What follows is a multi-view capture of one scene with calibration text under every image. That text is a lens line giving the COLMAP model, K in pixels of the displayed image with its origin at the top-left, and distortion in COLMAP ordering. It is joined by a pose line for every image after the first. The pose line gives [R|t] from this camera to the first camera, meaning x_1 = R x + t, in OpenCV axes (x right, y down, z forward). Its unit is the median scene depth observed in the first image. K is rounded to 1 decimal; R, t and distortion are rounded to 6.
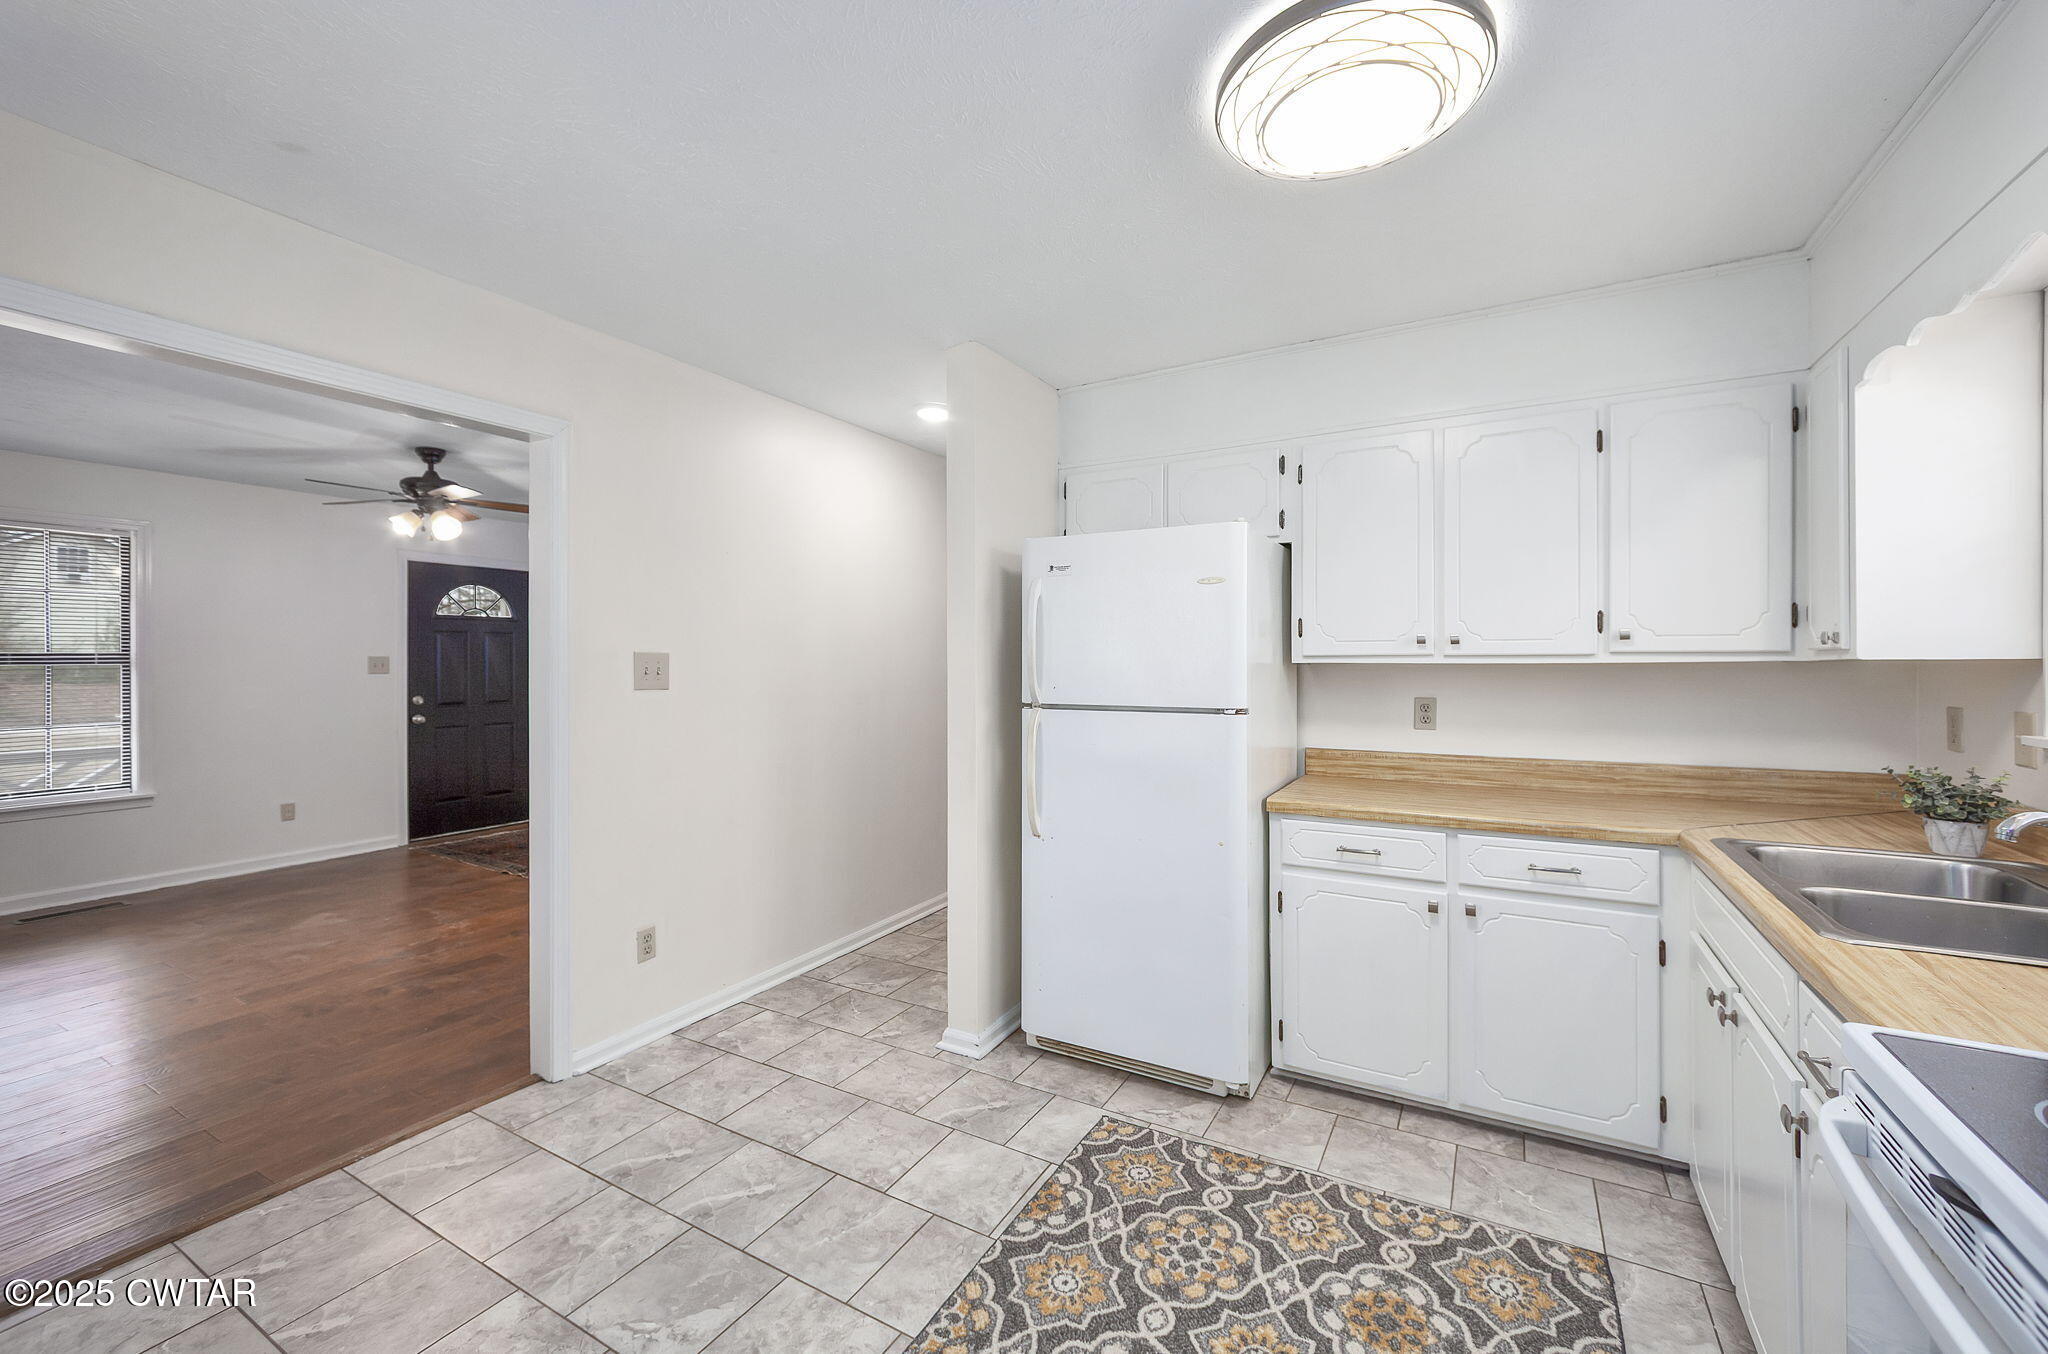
lens RADIAL K [[816.8, 0, 1036.0], [0, 816.8, 670.1], [0, 0, 1]] dist [0.008596, -0.000502]
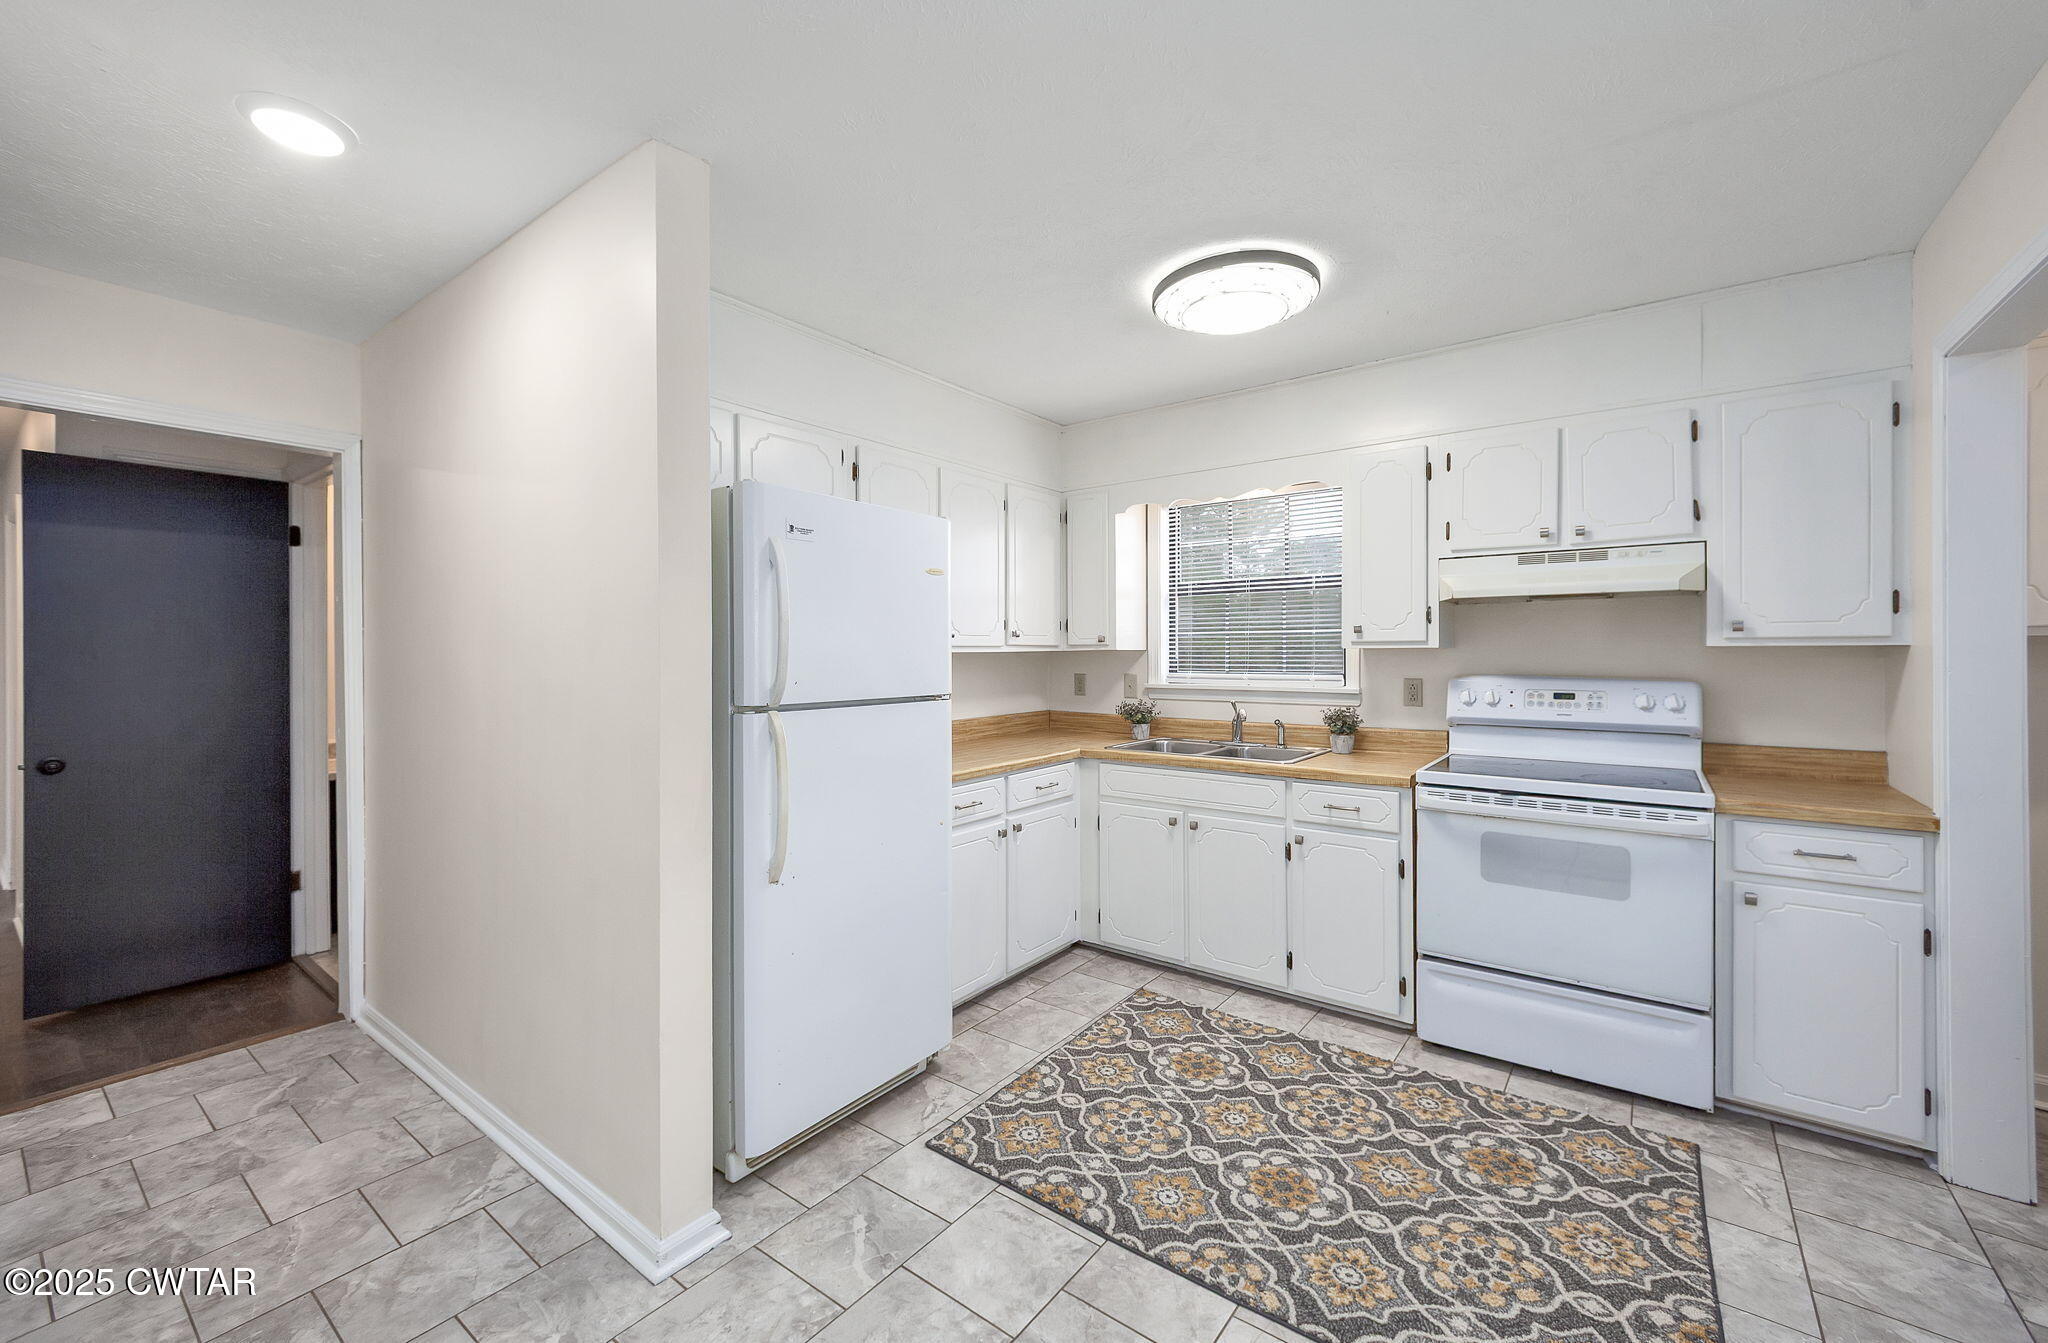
lens RADIAL K [[816.8, 0, 1038.8], [0, 816.8, 656.2], [0, 0, 1]] dist [0.008596, -0.000502]
pose [[0.130467, -0.005244, 0.991439, -0.935376], [0.009198, 0.999949, 0.004079, -0.006540], [-0.991410, 0.008587, 0.130509, 0.863430]]
